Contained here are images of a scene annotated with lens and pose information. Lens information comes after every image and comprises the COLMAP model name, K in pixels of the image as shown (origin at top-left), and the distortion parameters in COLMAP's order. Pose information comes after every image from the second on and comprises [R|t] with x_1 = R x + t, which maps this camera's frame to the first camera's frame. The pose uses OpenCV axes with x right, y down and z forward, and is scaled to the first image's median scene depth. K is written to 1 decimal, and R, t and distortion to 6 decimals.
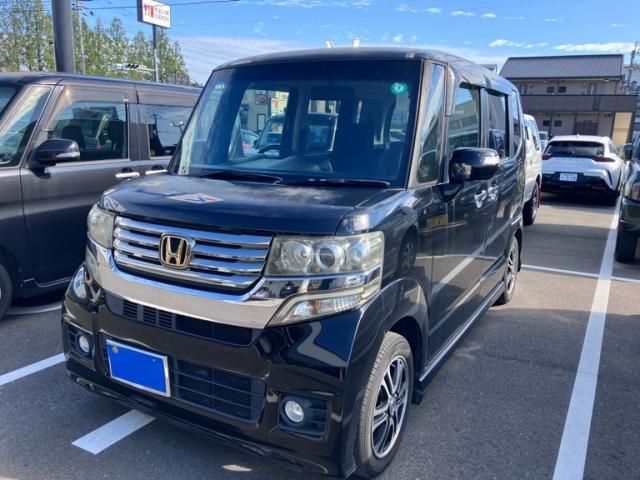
lens RADIAL K [[527.9, 0, 315.6], [0, 527.9, 241.3], [0, 0, 1]] dist [0.022993, -0.013962]
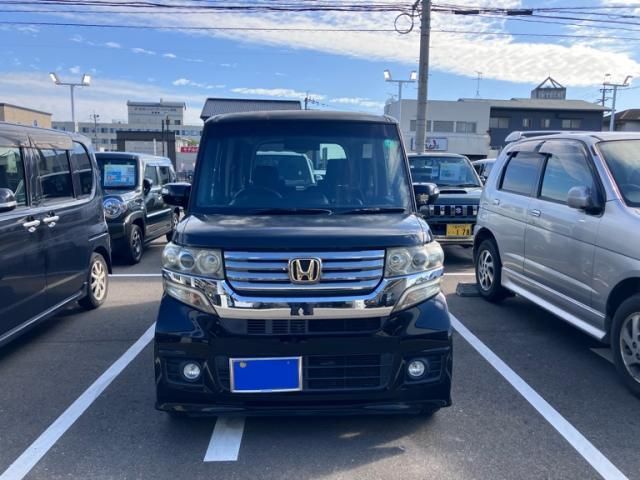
lens RADIAL K [[527.9, 0, 316.8], [0, 527.9, 237.7], [0, 0, 1]] dist [0.022993, -0.013962]
pose [[0.850628, -0.087911, 0.518366, -0.876545], [0.124069, 0.991641, -0.035420, -0.011036], [-0.510919, 0.094443, 0.854425, -0.110194]]
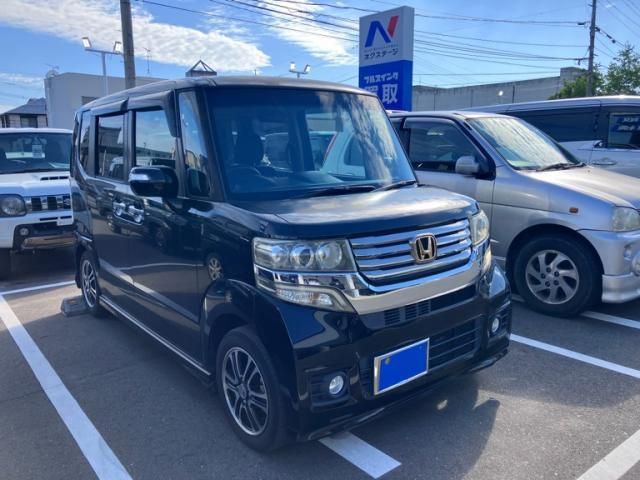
lens RADIAL K [[527.9, 0, 304.9], [0, 527.9, 242.4], [0, 0, 1]] dist [0.022993, -0.013962]
pose [[0.376147, -0.194352, 0.905947, -1.440355], [0.217340, 0.968982, 0.117636, -0.194751], [-0.900709, 0.152650, 0.406720, 0.733998]]
